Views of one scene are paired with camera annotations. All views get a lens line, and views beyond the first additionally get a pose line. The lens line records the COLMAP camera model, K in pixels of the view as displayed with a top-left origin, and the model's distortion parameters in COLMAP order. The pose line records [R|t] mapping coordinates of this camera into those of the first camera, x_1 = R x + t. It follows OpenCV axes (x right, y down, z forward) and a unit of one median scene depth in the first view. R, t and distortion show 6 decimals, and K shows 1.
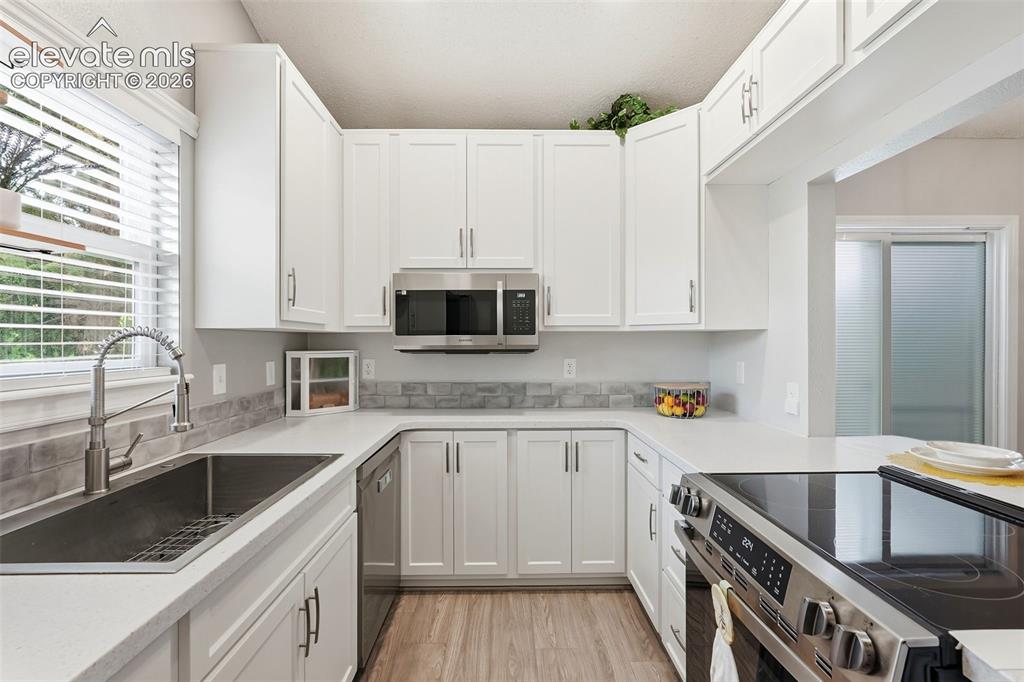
lens RADIAL K [[459.1, 0, 517.4], [0, 459.1, 343.4], [0, 0, 1]] dist [-0.013346, 0.005960]
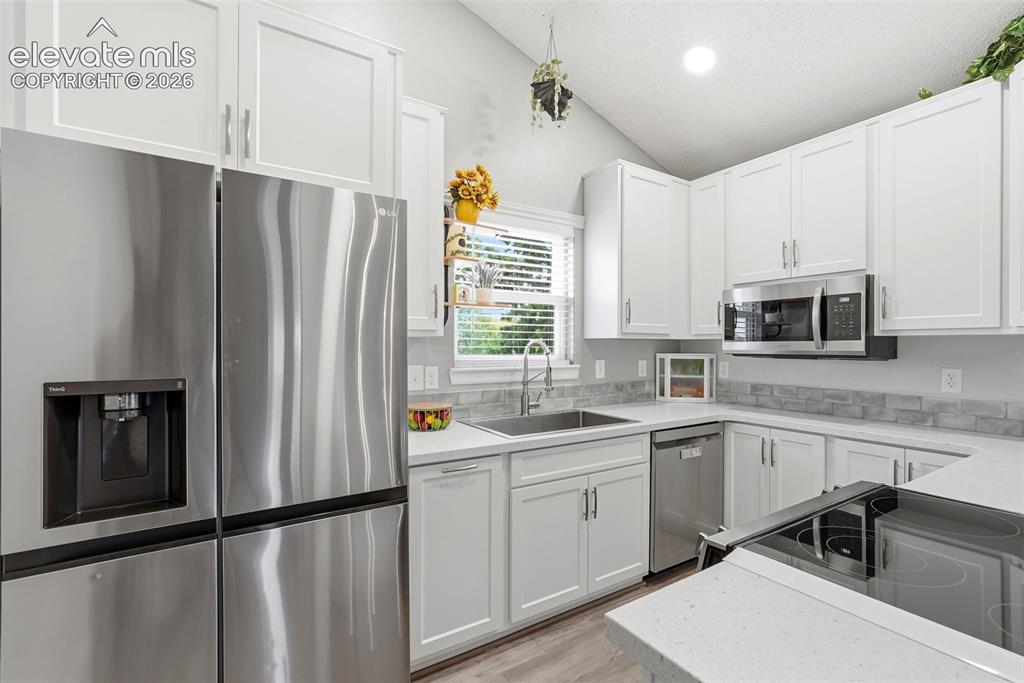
lens RADIAL K [[459.1, 0, 513.3], [0, 459.1, 345.3], [0, 0, 1]] dist [-0.013346, 0.005960]
pose [[0.519050, 0.001773, -0.854742, 0.479289], [-0.005497, 0.999984, -0.001264, -0.003416], [0.854726, 0.005355, 0.519051, -0.097366]]
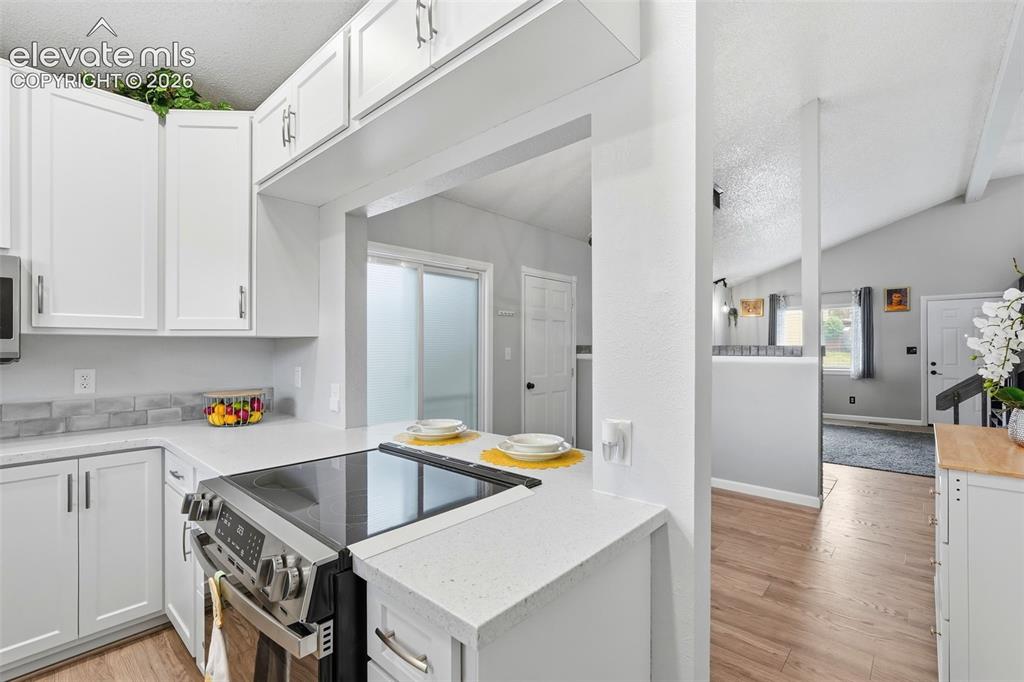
lens RADIAL K [[459.1, 0, 514.6], [0, 459.1, 345.7], [0, 0, 1]] dist [-0.013346, 0.005960]
pose [[0.688104, 0.003621, 0.725603, 0.064016], [0.002636, 0.999968, -0.007490, 0.000570], [-0.725607, 0.007067, 0.688073, -0.101814]]
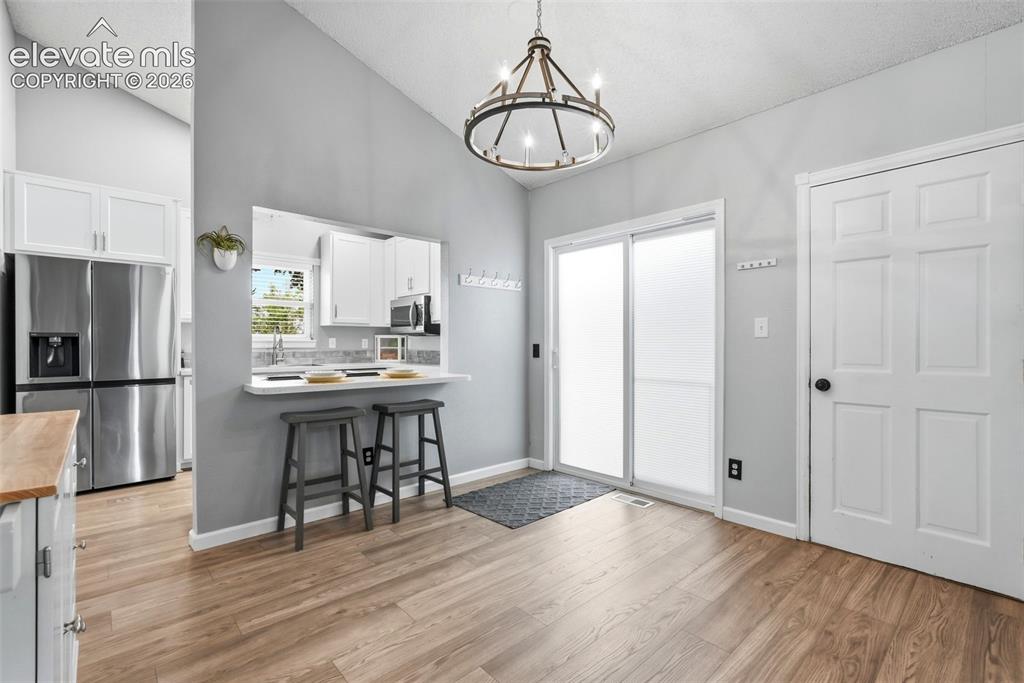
lens RADIAL K [[459.1, 0, 513.0], [0, 459.1, 345.0], [0, 0, 1]] dist [-0.013346, 0.005960]
pose [[0.653774, 0.003614, -0.756682, 1.912286], [-0.004567, 0.999989, 0.000830, 0.067148], [0.756676, 0.002913, 0.653783, -0.045541]]
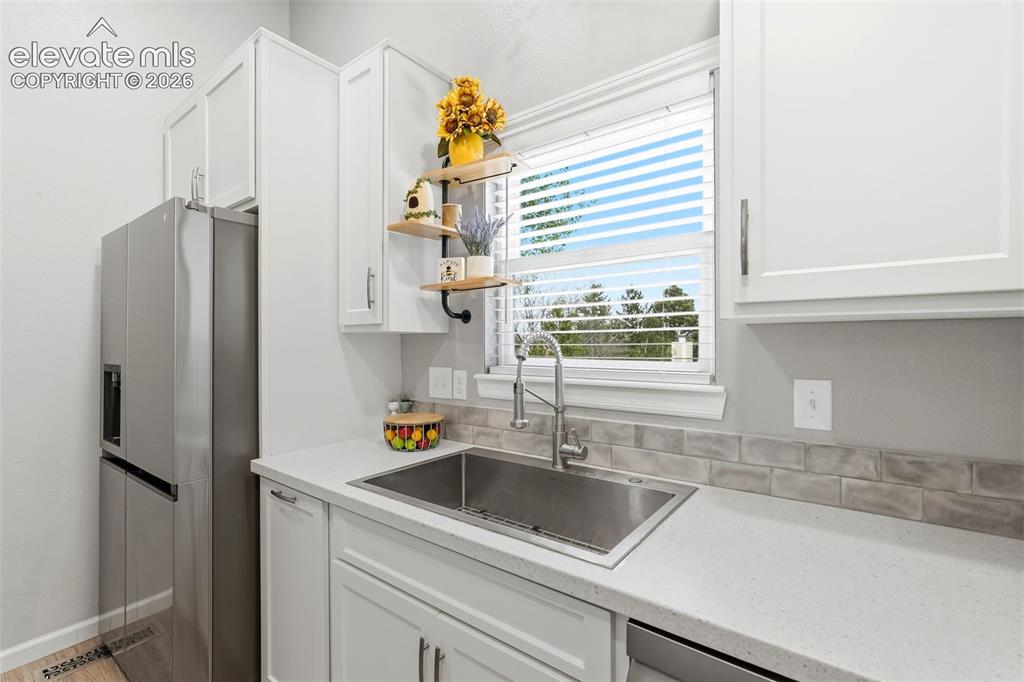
lens RADIAL K [[459.1, 0, 511.5], [0, 459.1, 343.7], [0, 0, 1]] dist [-0.013346, 0.005960]
pose [[-0.610892, 0.003936, -0.791704, 0.059991], [-0.000527, 0.999985, 0.005378, -0.004575], [0.791714, 0.003703, -0.610881, 0.853464]]
